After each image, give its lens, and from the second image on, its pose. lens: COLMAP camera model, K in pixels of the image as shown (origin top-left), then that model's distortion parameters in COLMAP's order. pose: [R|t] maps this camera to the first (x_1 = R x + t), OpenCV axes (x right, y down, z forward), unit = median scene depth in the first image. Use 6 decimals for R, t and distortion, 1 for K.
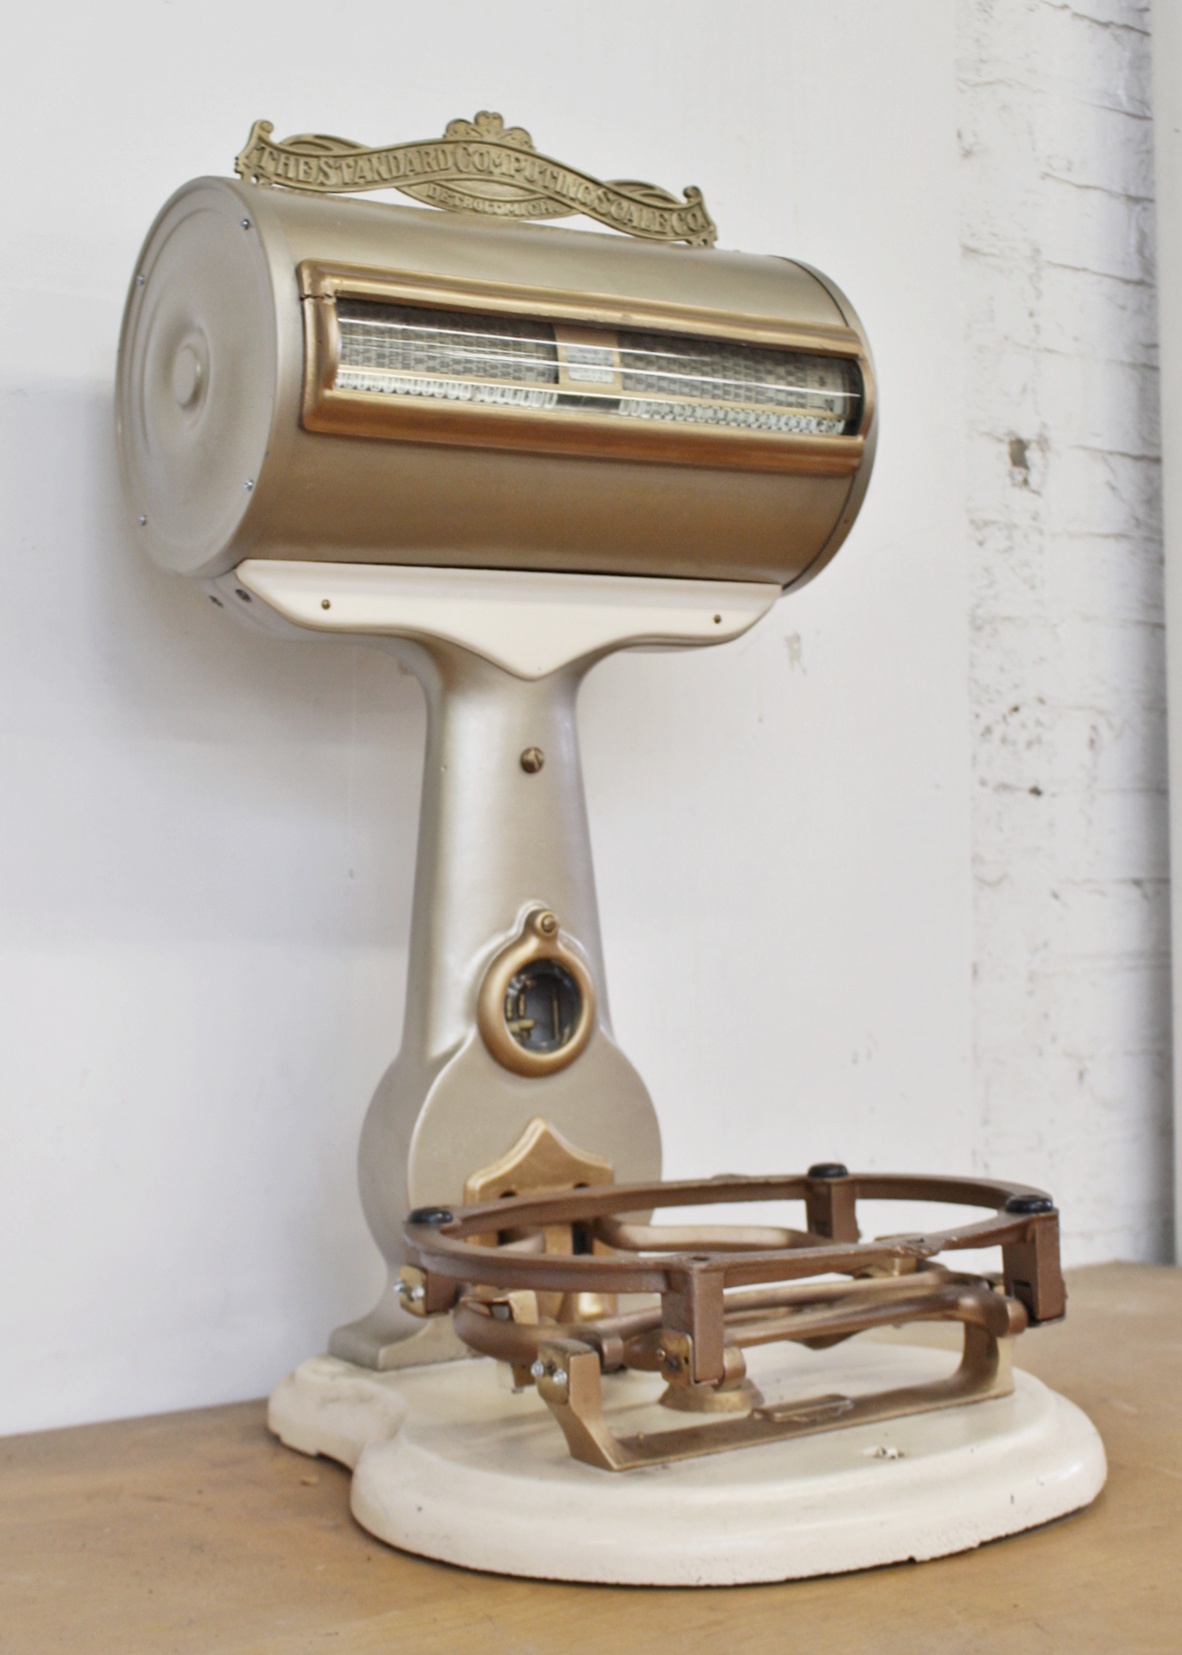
lens RADIAL K [[2404.5, 0, 570.5], [0, 2404.5, 823.2], [0, 0, 1]] dist [-0.043000, -0.043940]
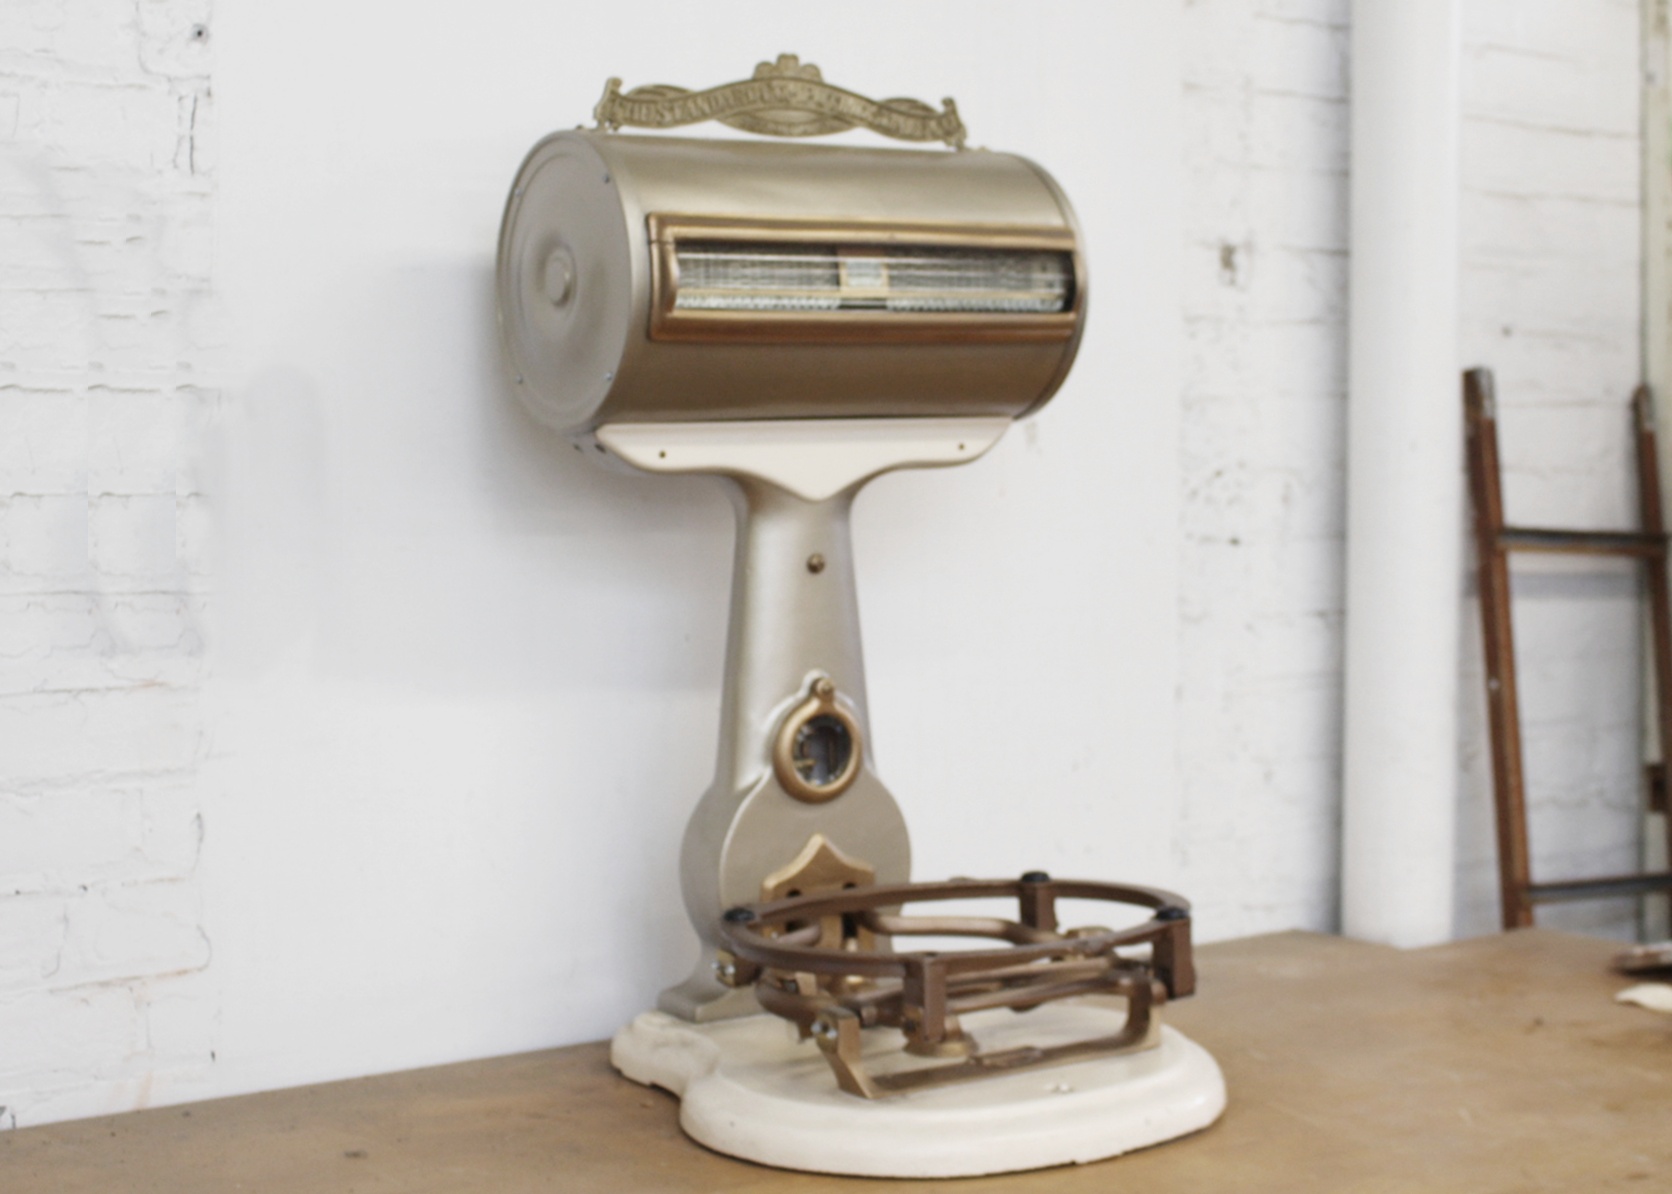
lens RADIAL K [[2673.9, 0, 905.9], [0, 2673.9, 596.4], [0, 0, 1]] dist [-0.031500, -0.011914]
pose [[0.999677, 0.012524, 0.022093, 0.001018], [-0.014286, 0.996573, 0.081480, -0.128783], [-0.020997, -0.081769, 0.996430, -0.457100]]
